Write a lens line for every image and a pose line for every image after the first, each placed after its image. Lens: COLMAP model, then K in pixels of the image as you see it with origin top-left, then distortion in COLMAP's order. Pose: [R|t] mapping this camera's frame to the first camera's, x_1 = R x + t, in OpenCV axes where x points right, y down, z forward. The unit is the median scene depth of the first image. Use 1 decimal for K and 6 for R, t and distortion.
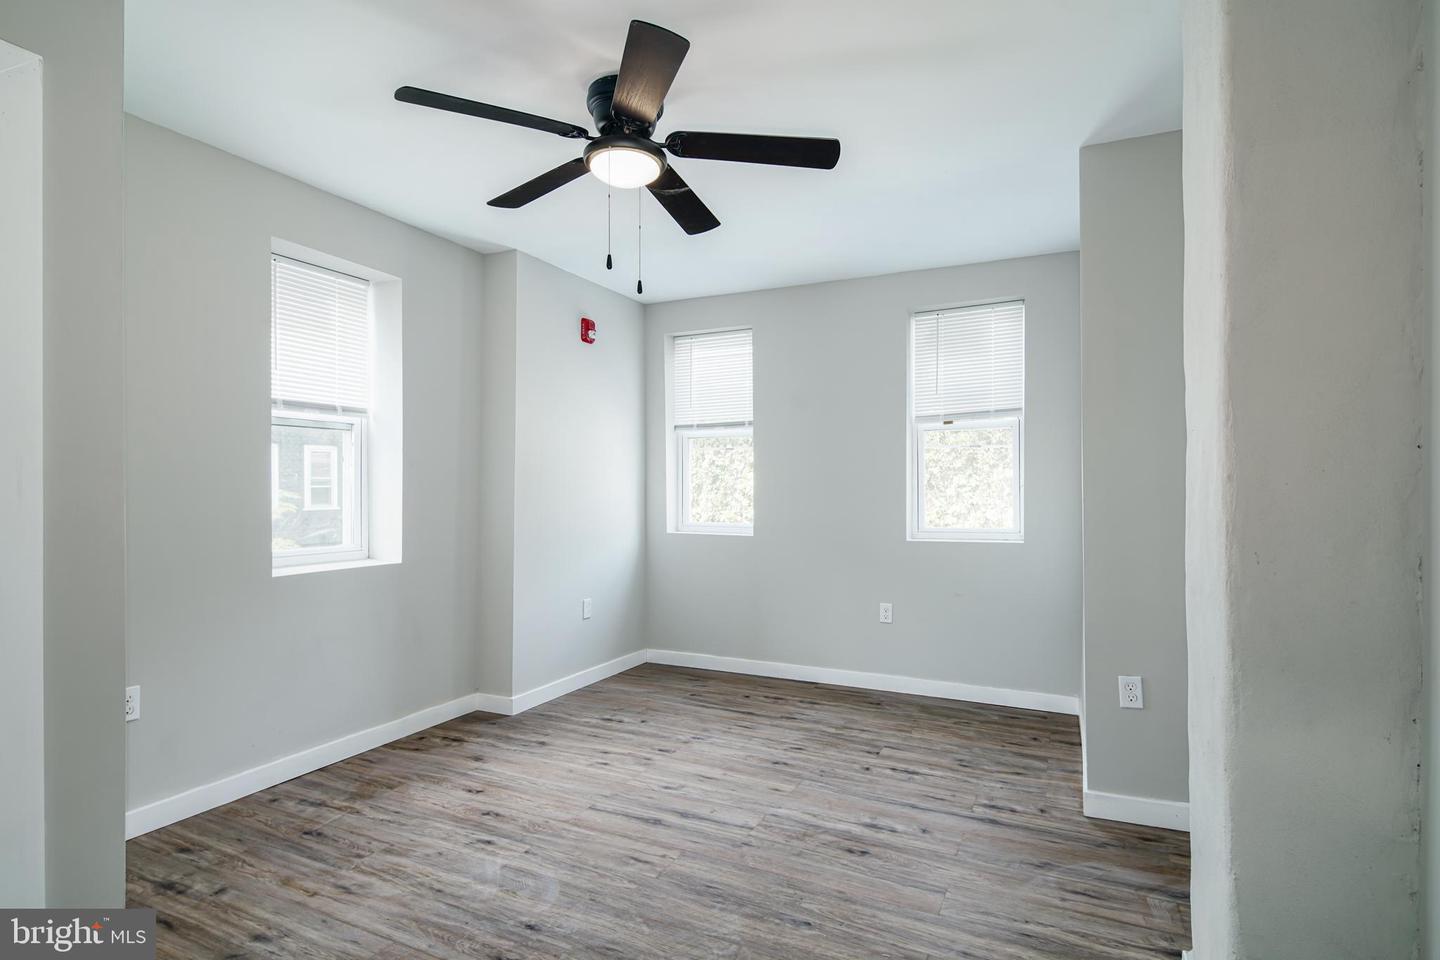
lens RADIAL K [[710.3, 0, 720.8], [0, 710.3, 485.6], [0, 0, 1]] dist [0.035357, -0.000048]
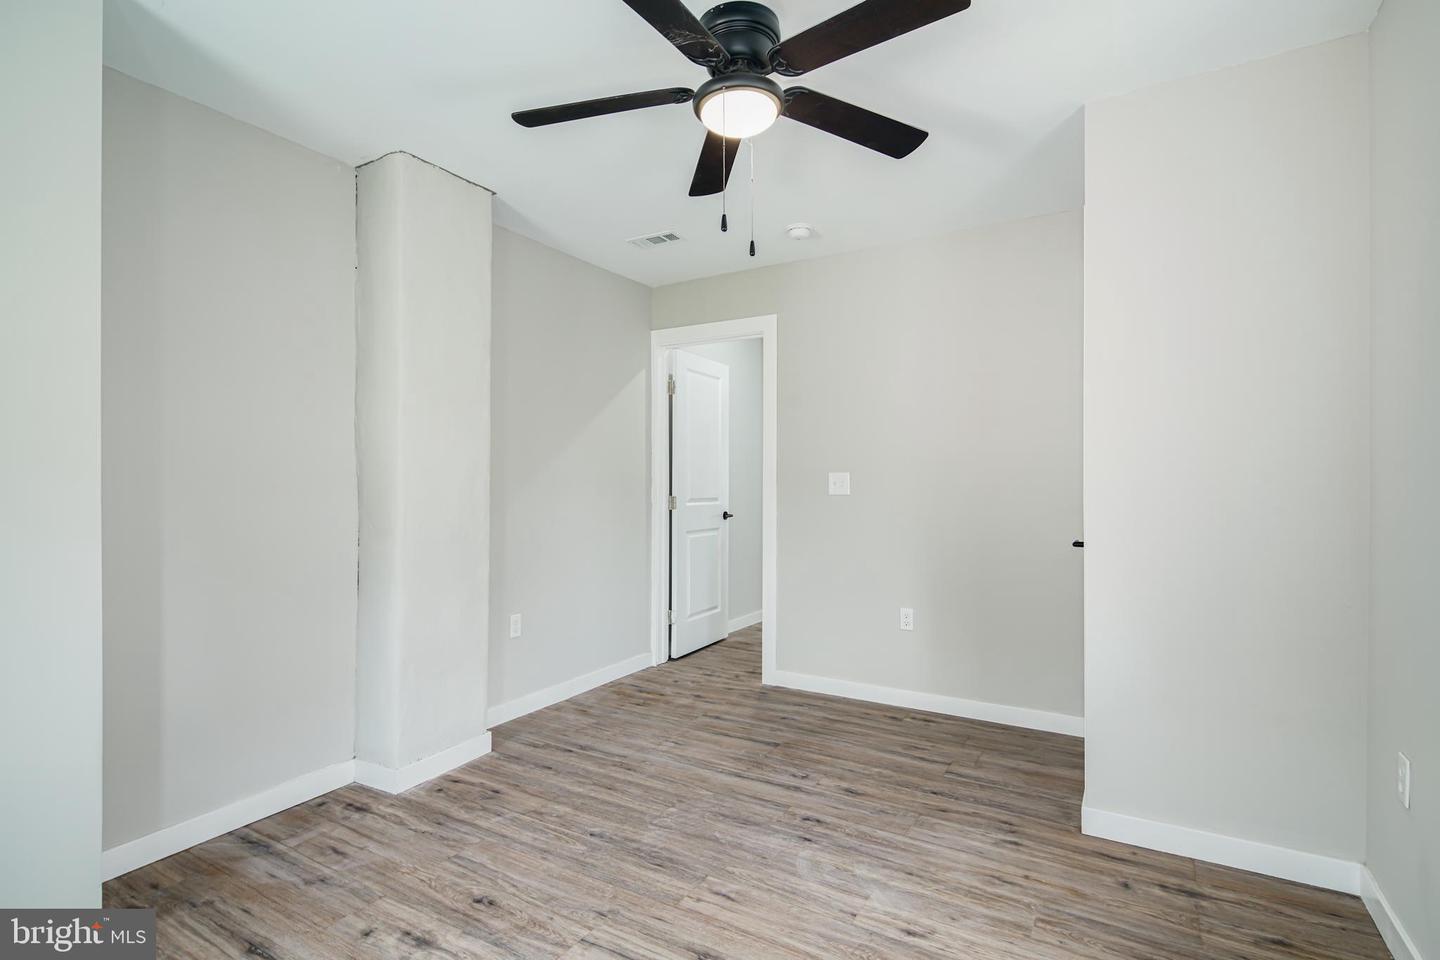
lens RADIAL K [[710.3, 0, 720.8], [0, 710.3, 485.6], [0, 0, 1]] dist [0.035357, -0.000048]
pose [[-0.995164, 0.003361, 0.098174, -0.216018], [0.003338, 0.999994, -0.000396, -0.013024], [-0.098175, -0.000067, -0.995169, 2.064733]]
